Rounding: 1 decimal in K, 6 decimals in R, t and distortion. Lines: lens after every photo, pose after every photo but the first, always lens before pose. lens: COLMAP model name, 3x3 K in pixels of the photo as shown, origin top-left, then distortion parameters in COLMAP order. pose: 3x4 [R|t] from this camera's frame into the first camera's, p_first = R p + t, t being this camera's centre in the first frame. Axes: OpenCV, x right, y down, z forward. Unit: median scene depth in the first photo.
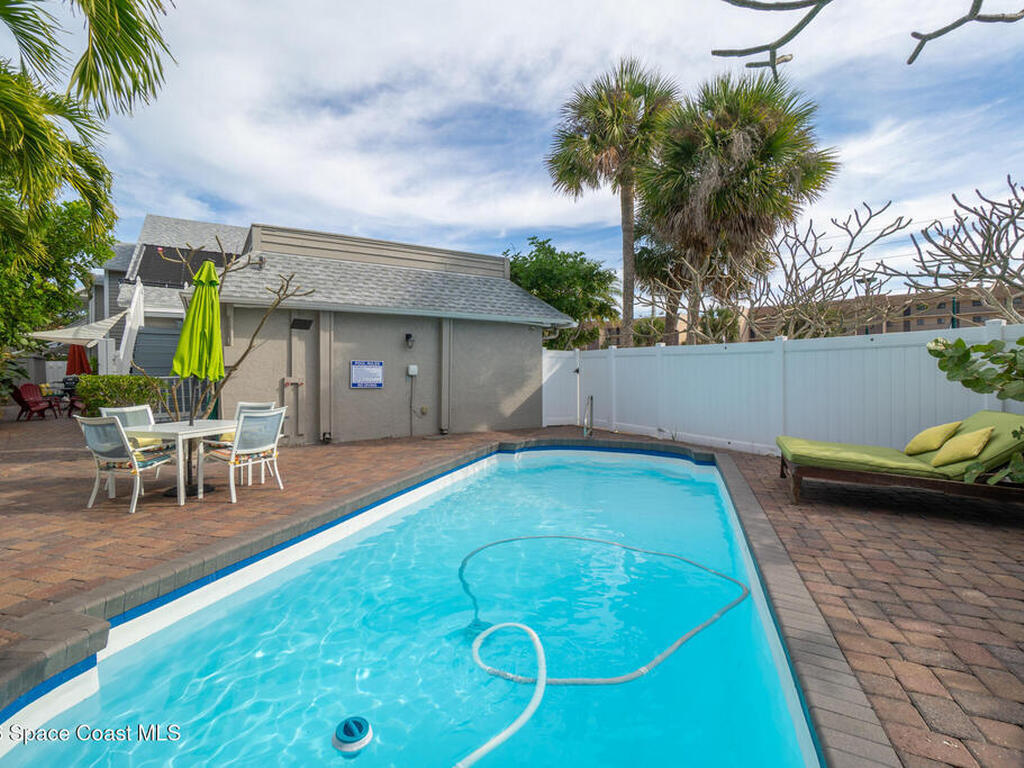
lens RADIAL K [[493.4, 0, 498.5], [0, 493.4, 374.7], [0, 0, 1]] dist [-0.004840, 0.001536]
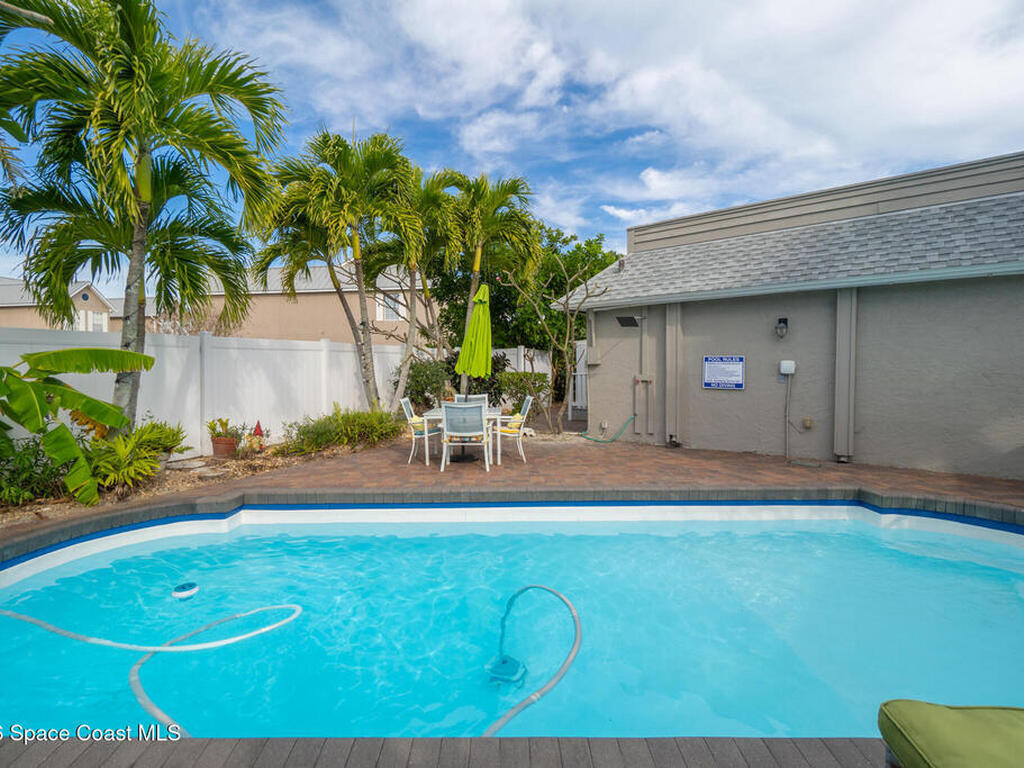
lens RADIAL K [[493.4, 0, 498.5], [0, 493.4, 374.7], [0, 0, 1]] dist [-0.004840, 0.001536]
pose [[0.343414, 0.013741, -0.939084, 0.403852], [-0.000191, 0.999894, 0.014561, -0.009407], [0.939184, -0.004821, 0.343380, 0.375994]]
